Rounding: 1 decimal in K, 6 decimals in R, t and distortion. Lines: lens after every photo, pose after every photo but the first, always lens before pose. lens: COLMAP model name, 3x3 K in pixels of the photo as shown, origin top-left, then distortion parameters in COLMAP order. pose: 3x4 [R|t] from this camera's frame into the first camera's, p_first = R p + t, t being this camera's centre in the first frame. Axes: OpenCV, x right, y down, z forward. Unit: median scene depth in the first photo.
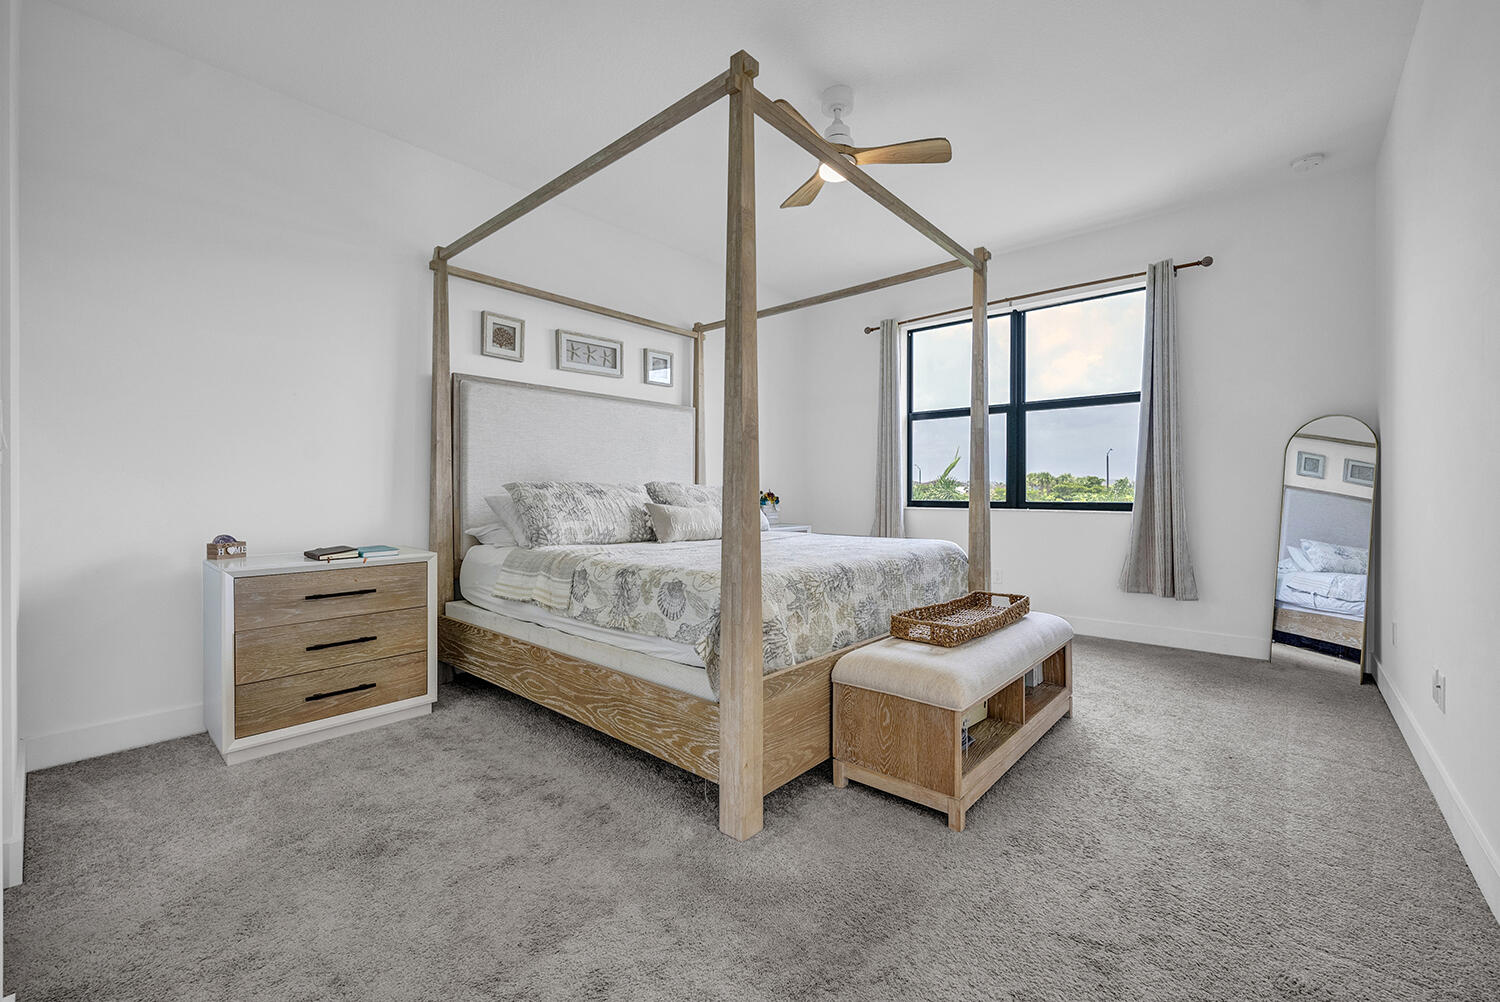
lens RADIAL K [[612.2, 0, 740.8], [0, 612.2, 495.7], [0, 0, 1]] dist [-0.003616, 0.000479]
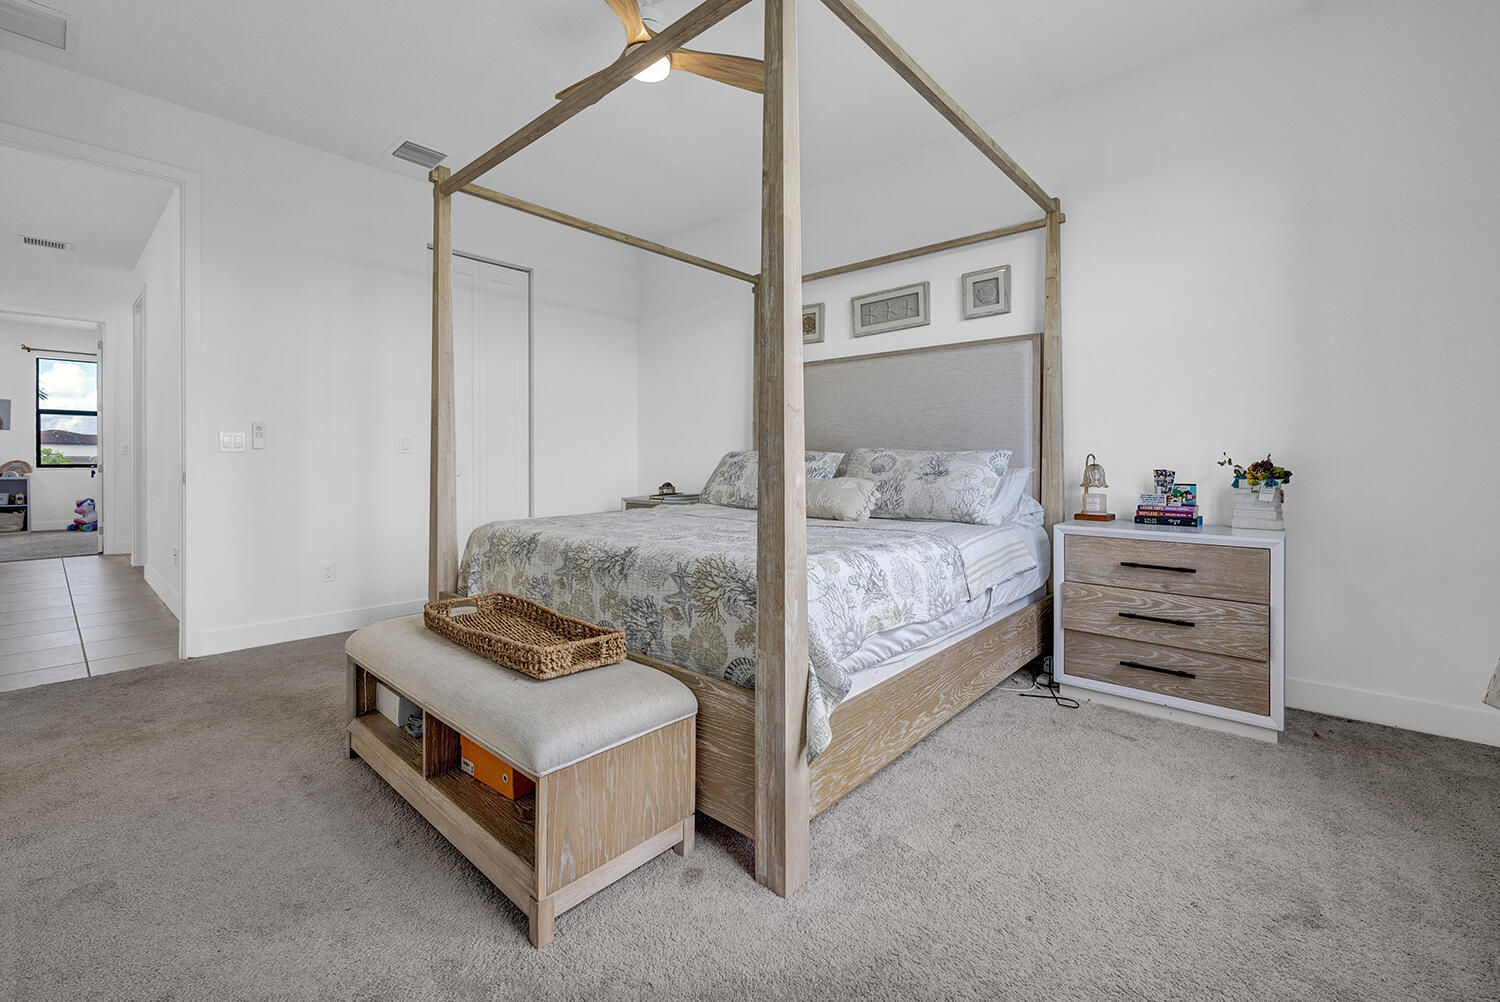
lens RADIAL K [[612.2, 0, 726.5], [0, 612.2, 462.4], [0, 0, 1]] dist [-0.003616, 0.000479]
pose [[-0.000601, 0.004846, -0.999988, 0.927787], [-0.003965, 0.999980, 0.004848, -0.009069], [0.999992, 0.003968, -0.000582, 1.047323]]
